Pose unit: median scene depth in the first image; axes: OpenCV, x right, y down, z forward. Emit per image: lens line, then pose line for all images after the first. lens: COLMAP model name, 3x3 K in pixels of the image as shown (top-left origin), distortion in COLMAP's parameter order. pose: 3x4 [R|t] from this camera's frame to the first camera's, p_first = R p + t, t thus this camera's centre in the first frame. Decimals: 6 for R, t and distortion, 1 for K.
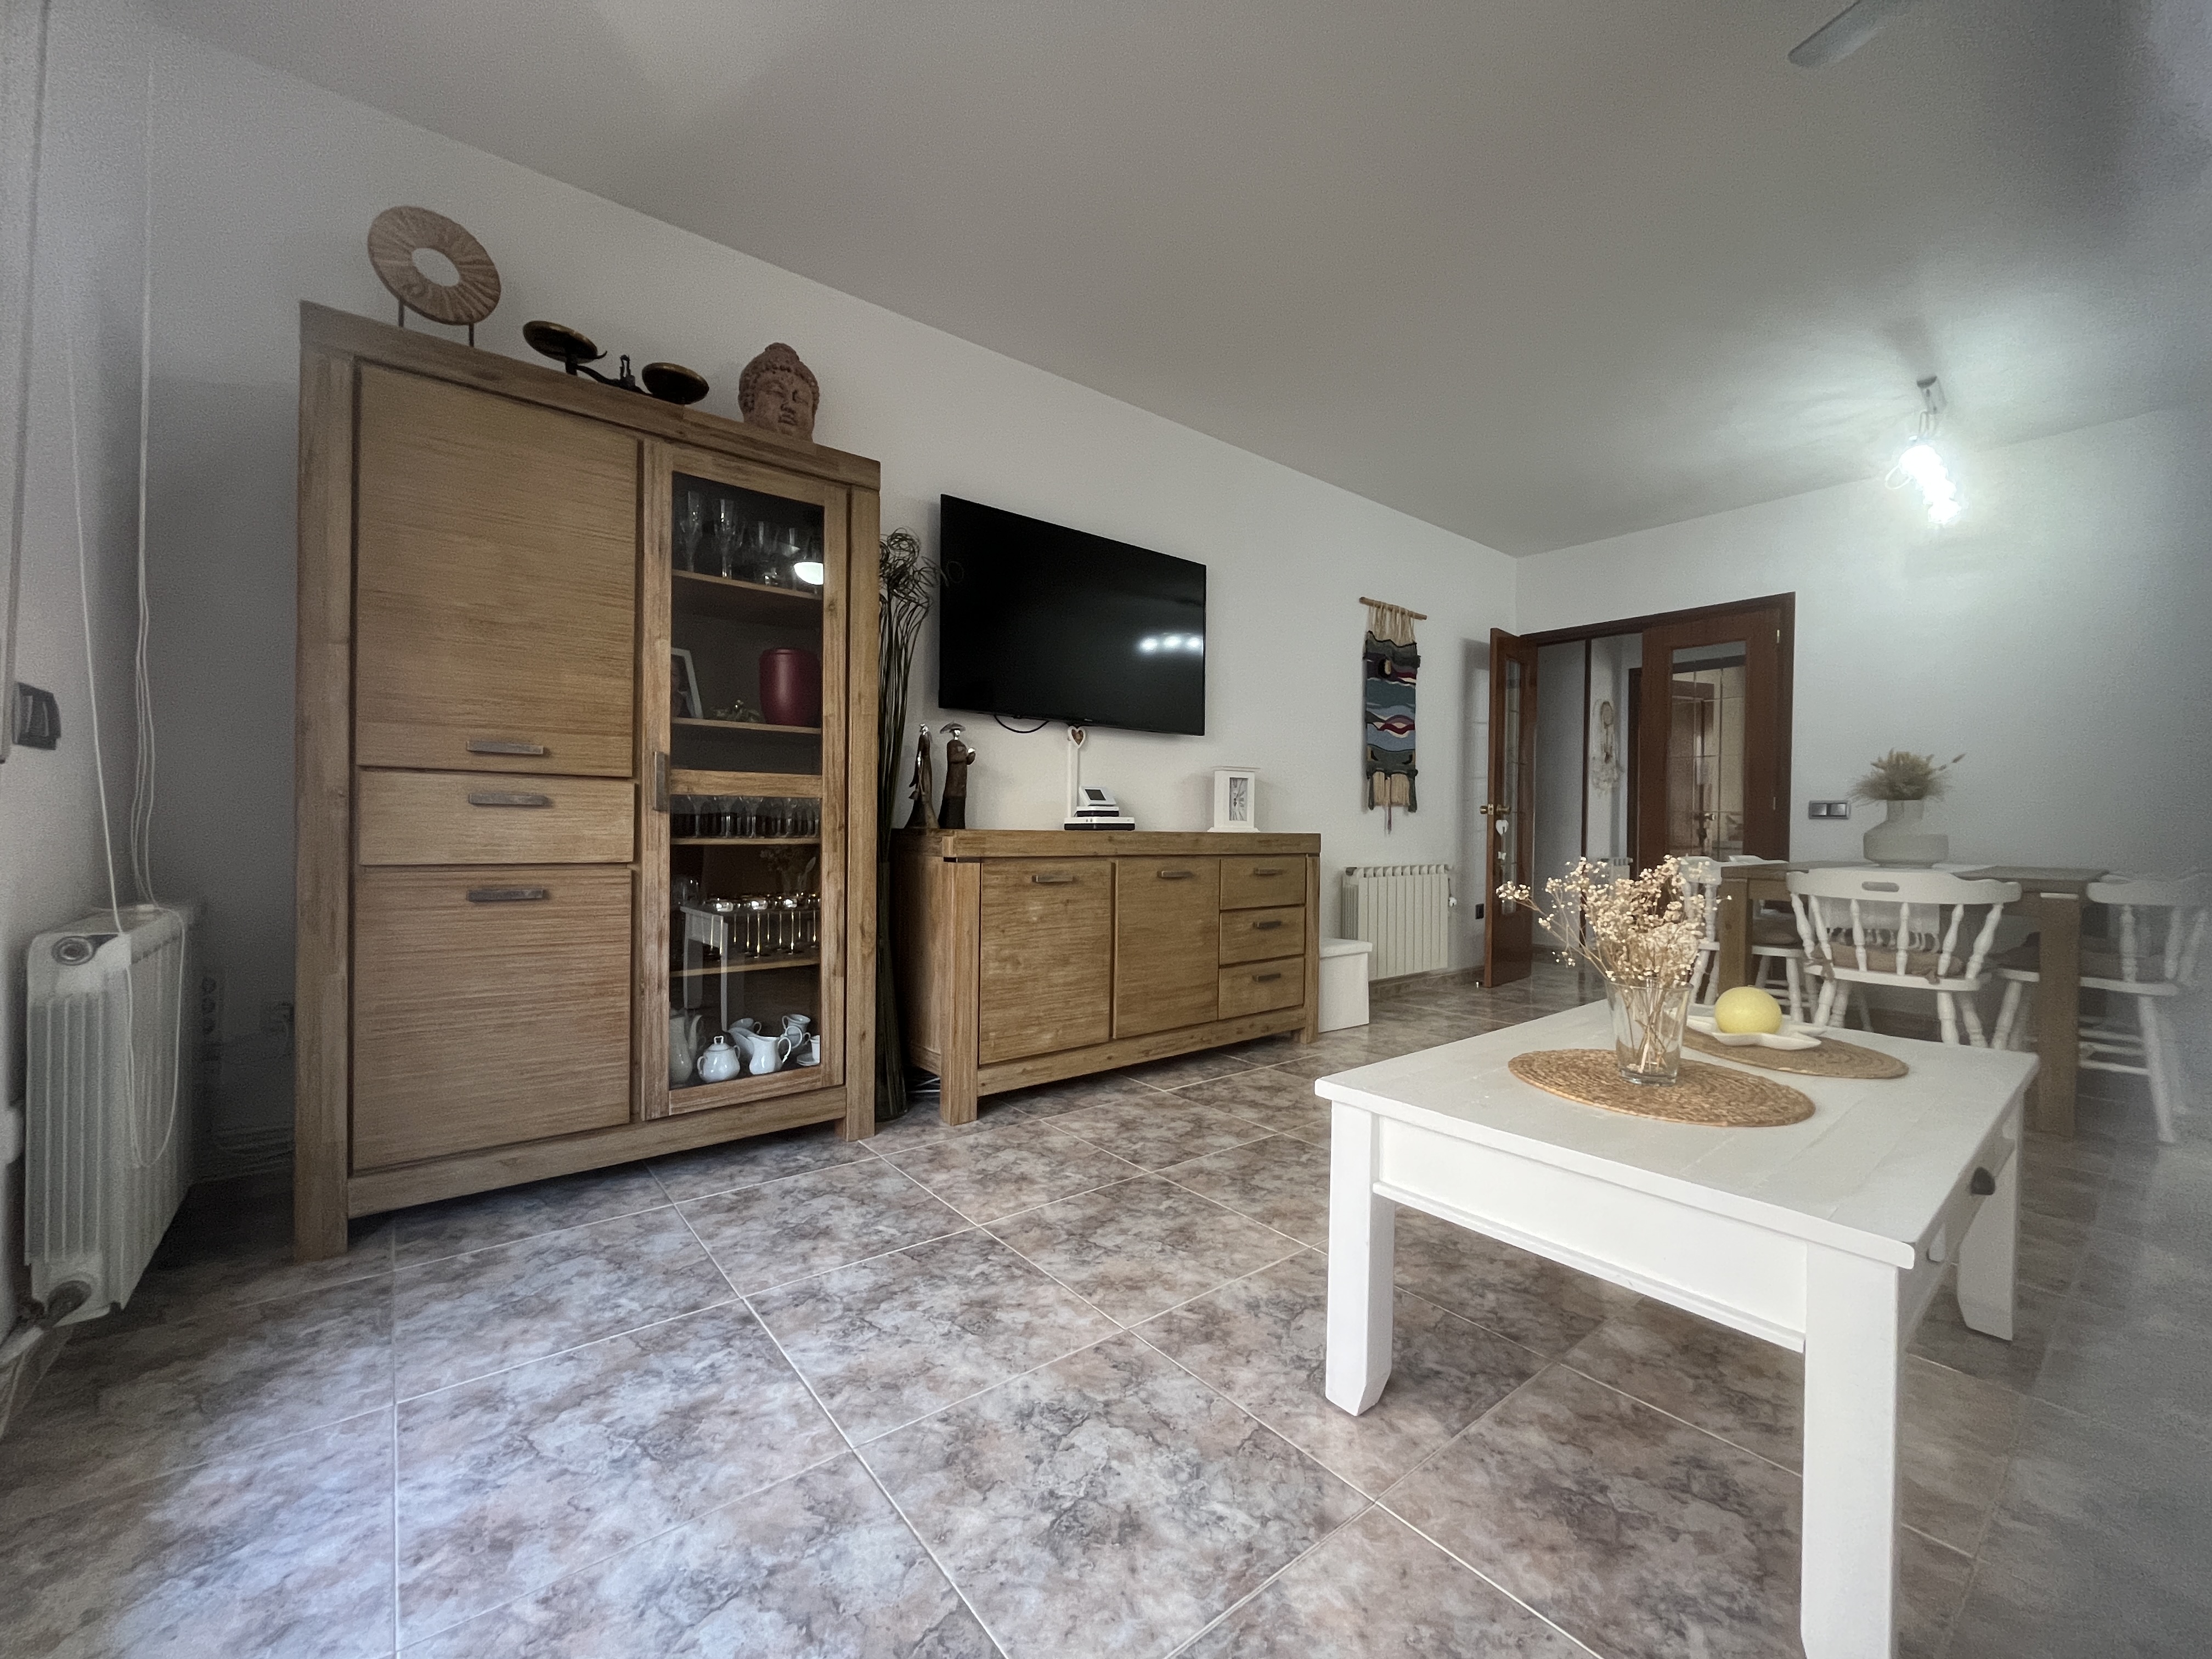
lens RADIAL K [[892.3, 0, 1100.2], [0, 892.3, 832.0], [0, 0, 1]] dist [-0.002830, -0.000821]
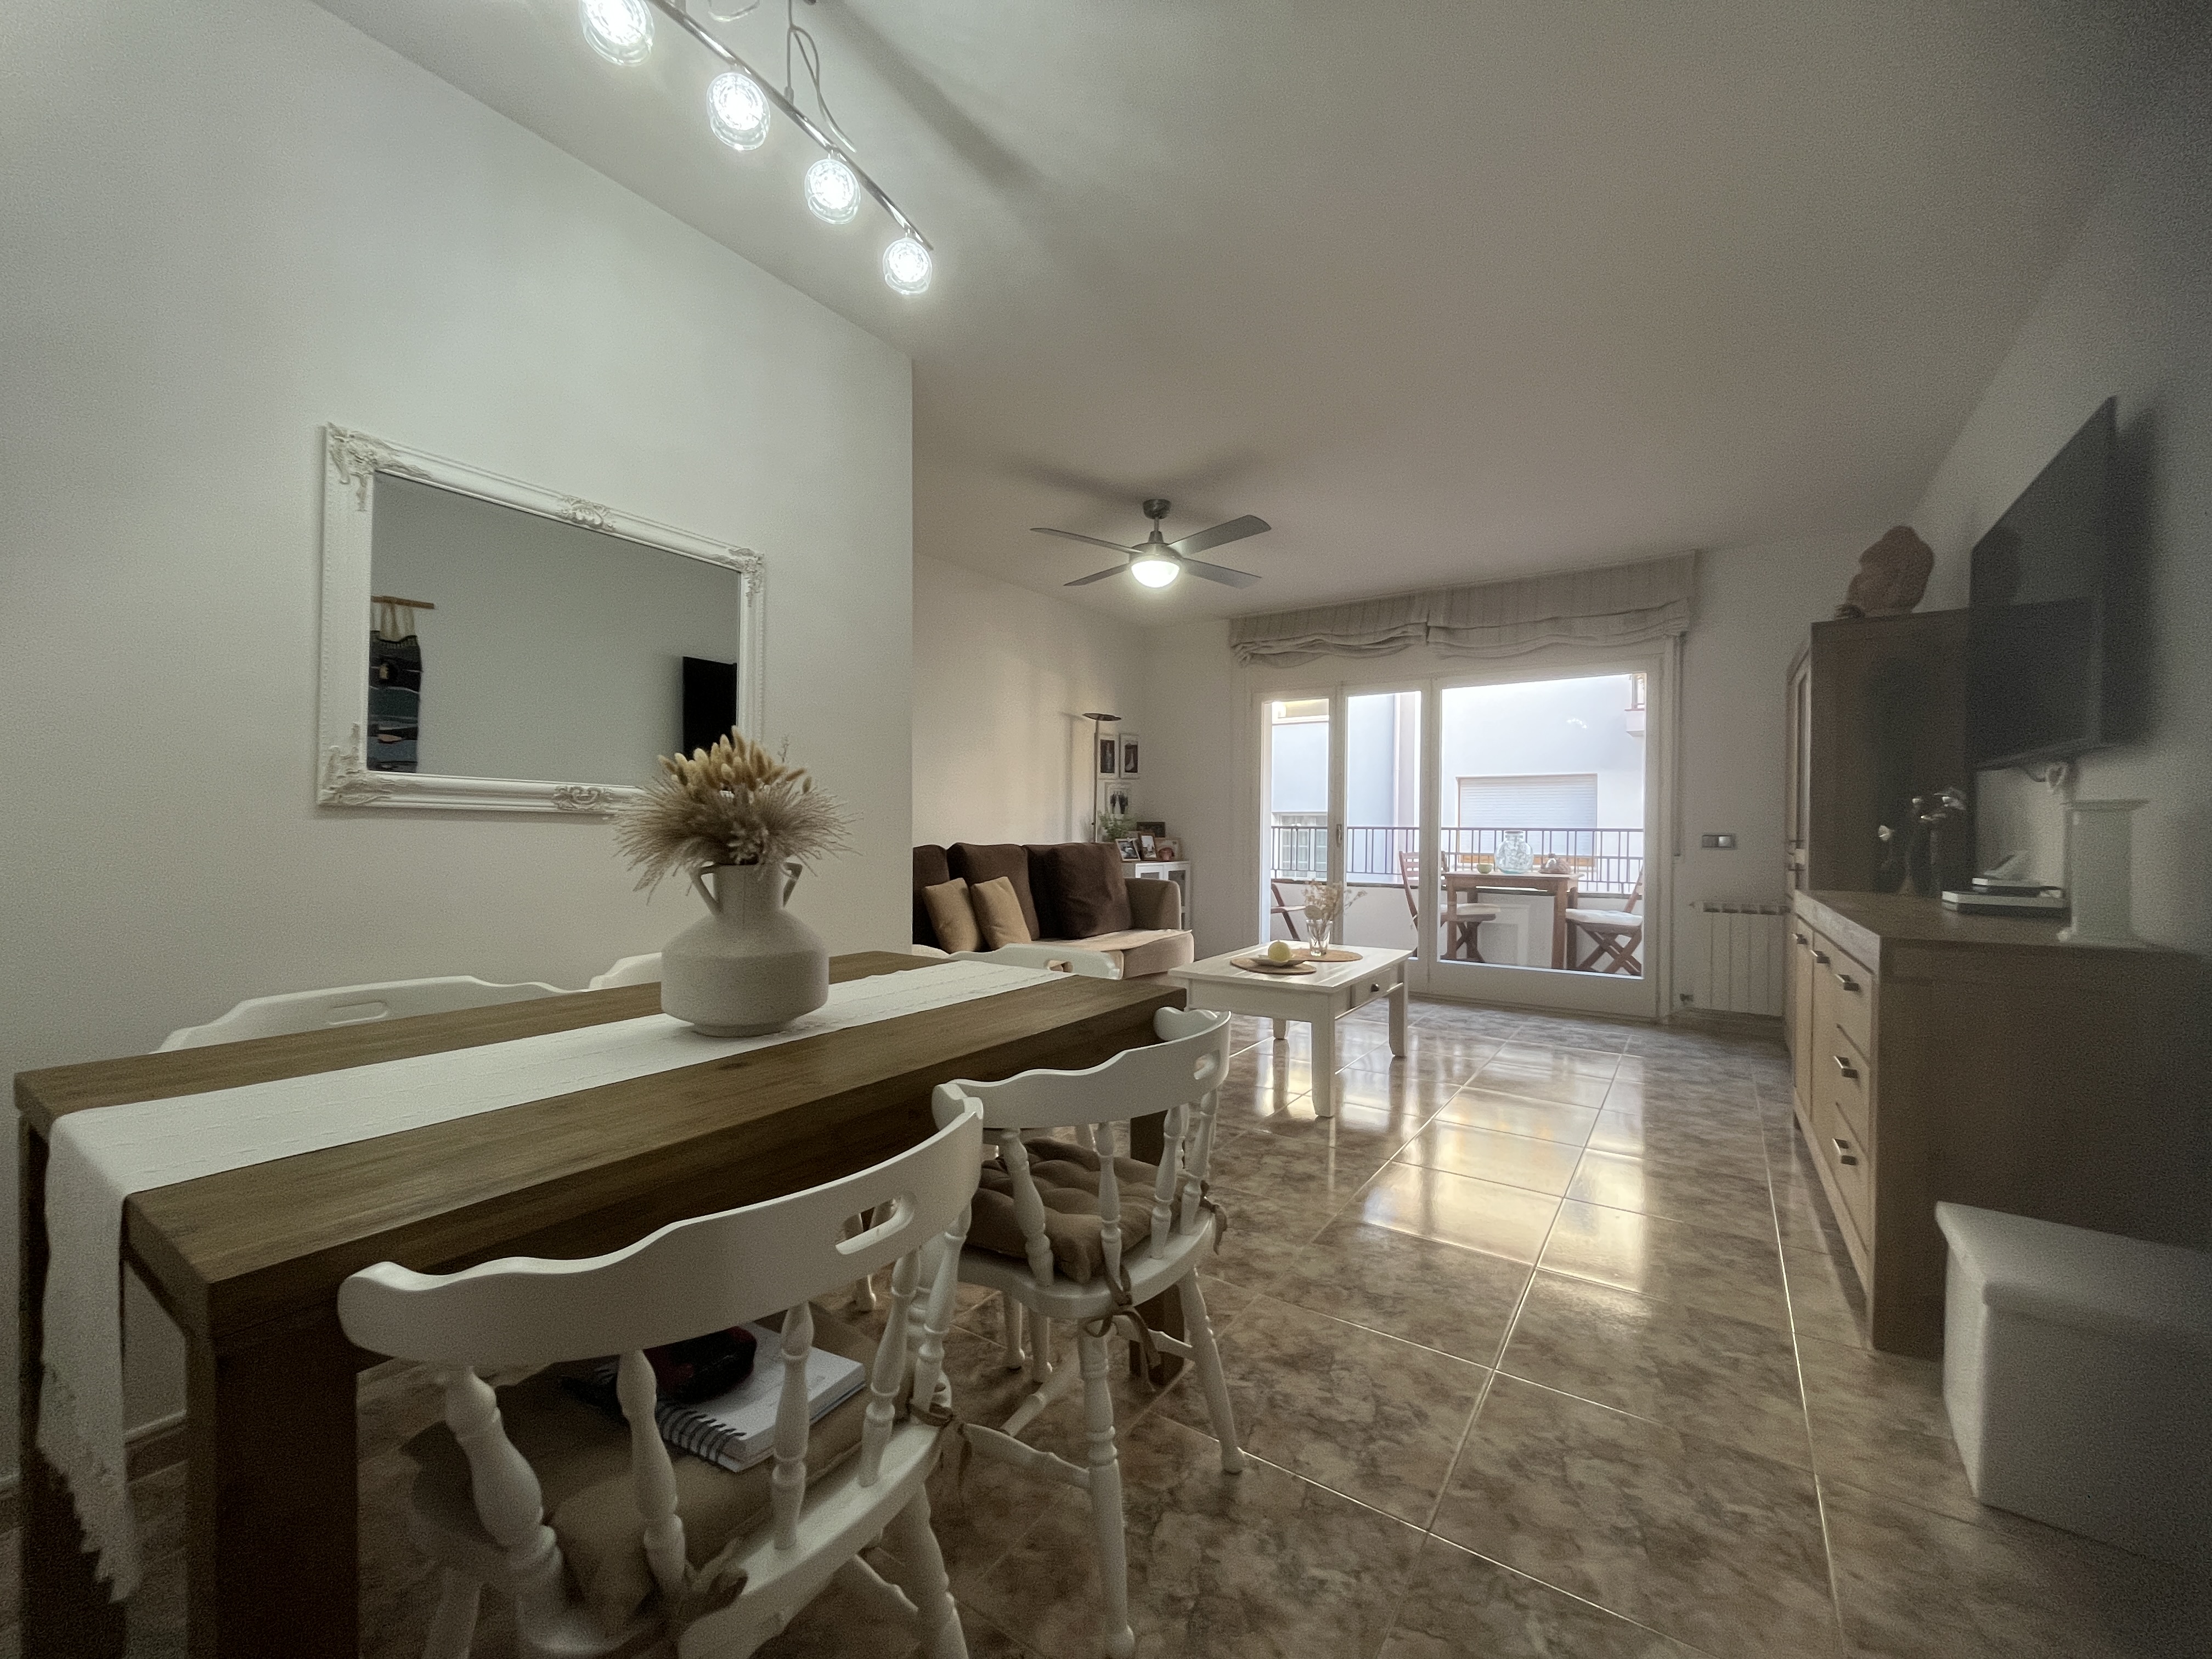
lens RADIAL K [[892.3, 0, 1100.2], [0, 892.3, 832.0], [0, 0, 1]] dist [-0.002830, -0.000821]
pose [[-0.955725, -0.018362, -0.293687, 1.092132], [-0.021052, 0.999760, 0.006000, -0.066599], [0.293506, 0.011917, -0.955883, 1.809230]]
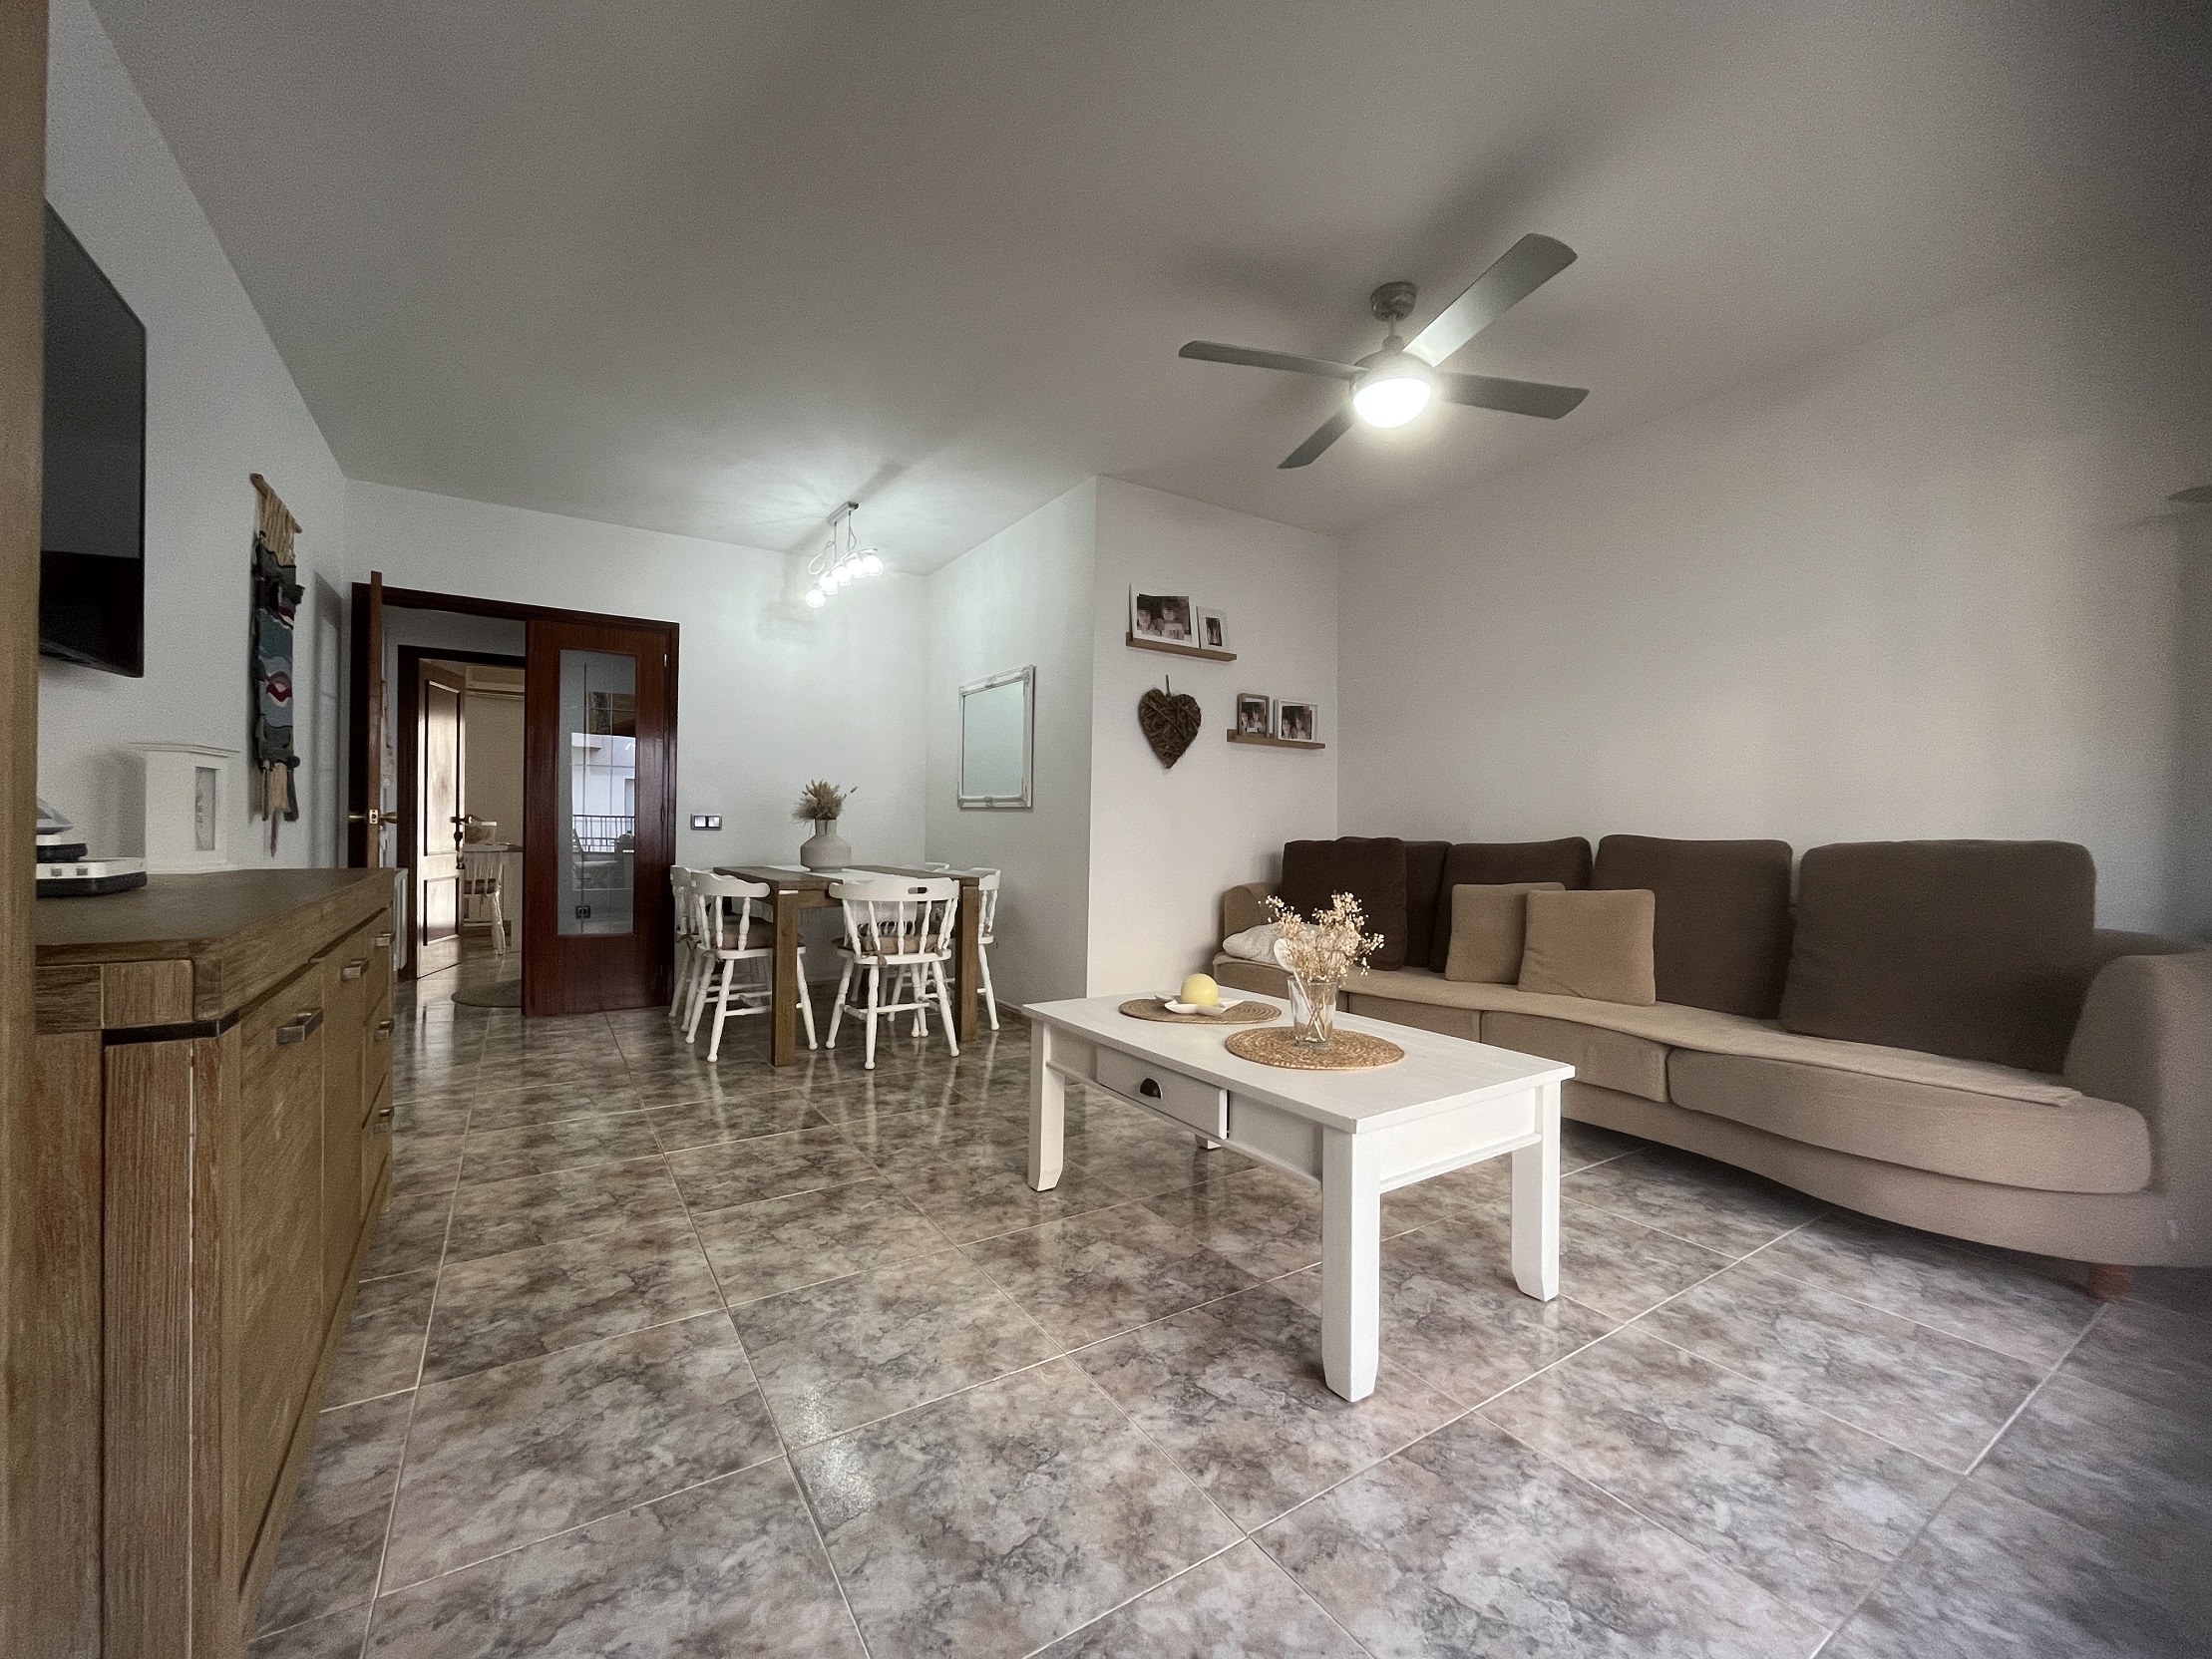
lens RADIAL K [[892.2, 0, 1100.2], [0, 892.2, 832.0], [0, 0, 1]] dist [-0.002830, -0.000821]
pose [[0.096364, -0.011457, 0.995280, -0.433992], [-0.002825, 0.999927, 0.011784, -0.043309], [-0.995342, -0.003947, 0.096325, 0.601311]]
